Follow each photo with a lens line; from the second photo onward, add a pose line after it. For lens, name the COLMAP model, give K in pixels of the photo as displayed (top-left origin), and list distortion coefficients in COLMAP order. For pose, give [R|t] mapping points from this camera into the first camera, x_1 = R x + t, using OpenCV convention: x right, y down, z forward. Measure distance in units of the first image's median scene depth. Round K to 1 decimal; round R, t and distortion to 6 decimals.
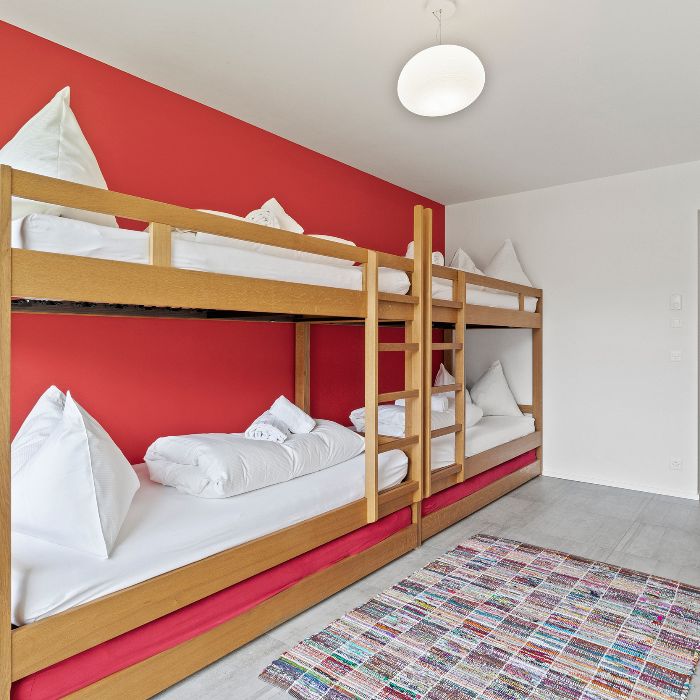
lens RADIAL K [[531.2, 0, 350.4], [0, 531.2, 344.6], [0, 0, 1]] dist [-0.010118, -0.011627]
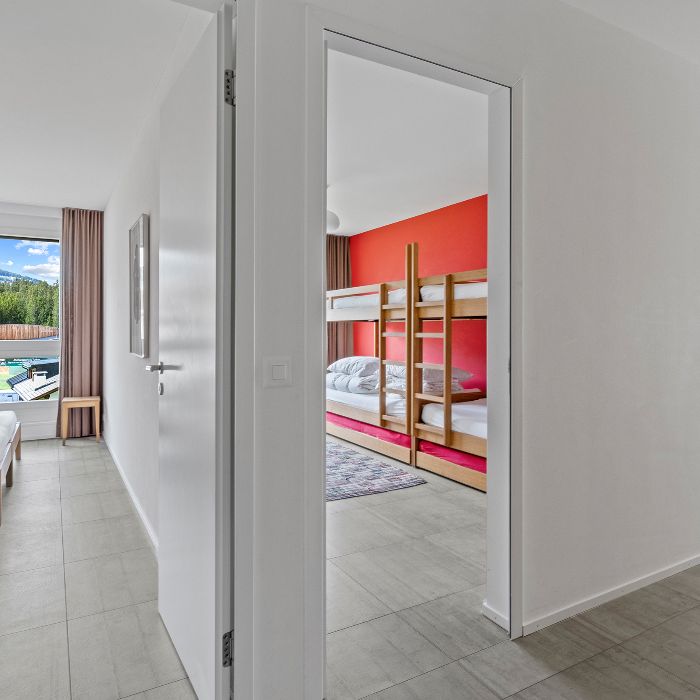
lens RADIAL K [[531.2, 0, 350.4], [0, 531.2, 344.6], [0, 0, 1]] dist [-0.010118, -0.011627]
pose [[-0.382332, 0.024009, -0.923713, 1.450629], [-0.008174, 0.999535, 0.029363, -0.018823], [0.923989, 0.018777, -0.381958, 1.260214]]
